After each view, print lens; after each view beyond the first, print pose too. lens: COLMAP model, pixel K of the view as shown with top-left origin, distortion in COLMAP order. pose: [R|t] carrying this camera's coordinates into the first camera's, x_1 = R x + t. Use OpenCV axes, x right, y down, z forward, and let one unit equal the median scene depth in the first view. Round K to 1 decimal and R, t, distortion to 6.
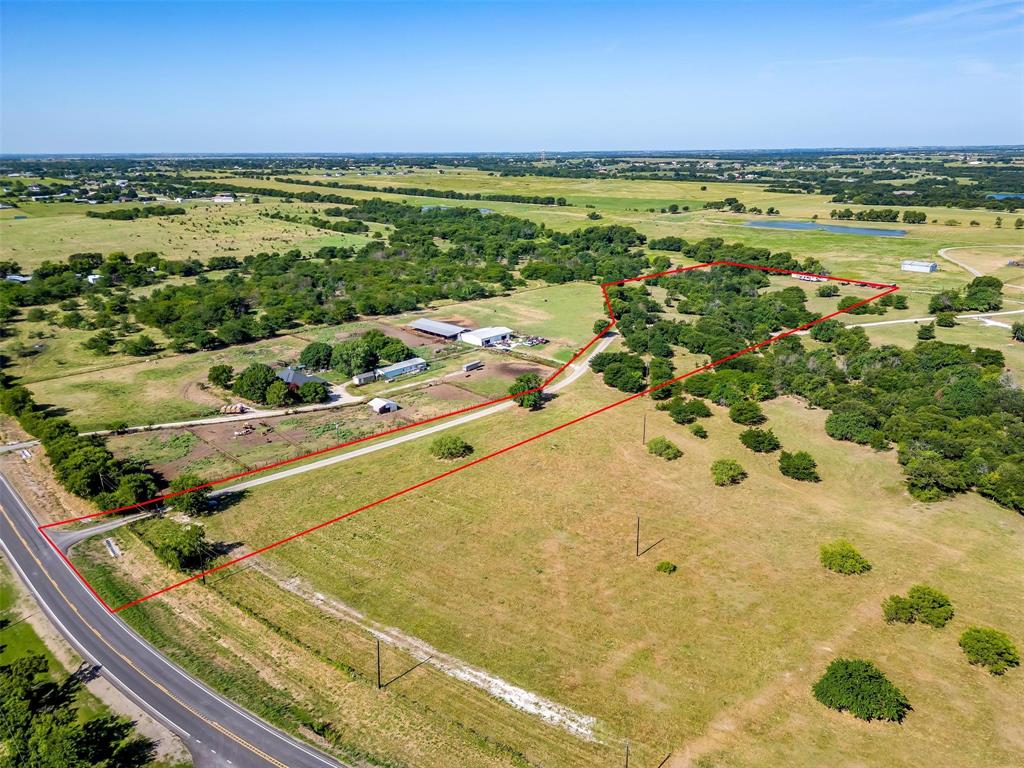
lens RADIAL K [[756.7, 0, 508.3], [0, 756.7, 385.1], [0, 0, 1]] dist [0.070294, -0.057959]
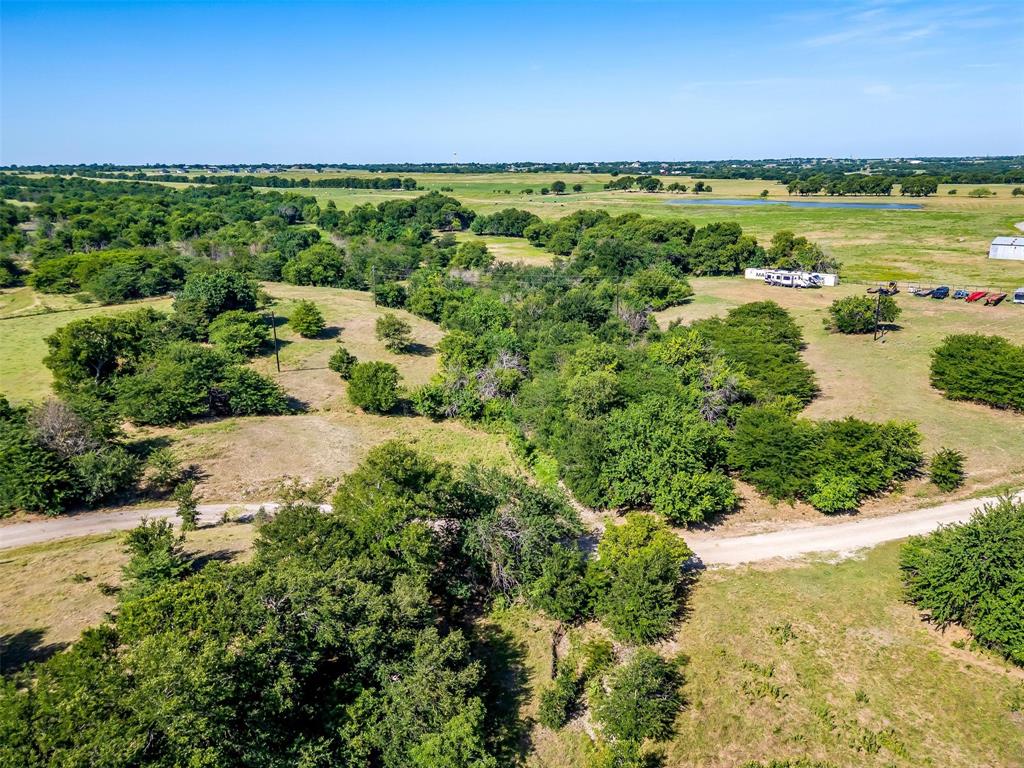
lens RADIAL K [[756.7, 0, 508.3], [0, 756.7, 385.1], [0, 0, 1]] dist [0.070294, -0.057959]
pose [[0.996984, -0.027769, 0.072472, 0.223050], [0.029314, 0.999363, -0.020349, -0.083591], [-0.071861, 0.022412, 0.997163, 0.631319]]
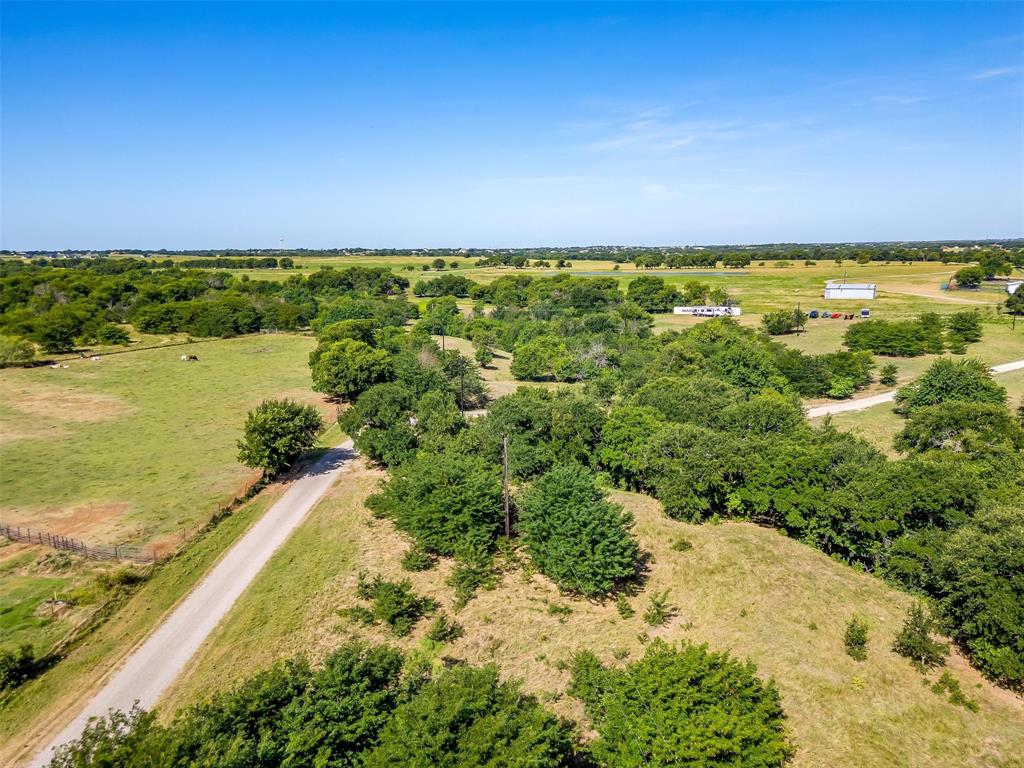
lens RADIAL K [[756.7, 0, 508.3], [0, 756.7, 385.1], [0, 0, 1]] dist [0.070294, -0.057959]
pose [[0.949951, -0.063983, 0.305777, 0.086216], [0.103086, 0.988178, -0.113483, -0.041630], [-0.294901, 0.139324, 0.945316, 0.543701]]
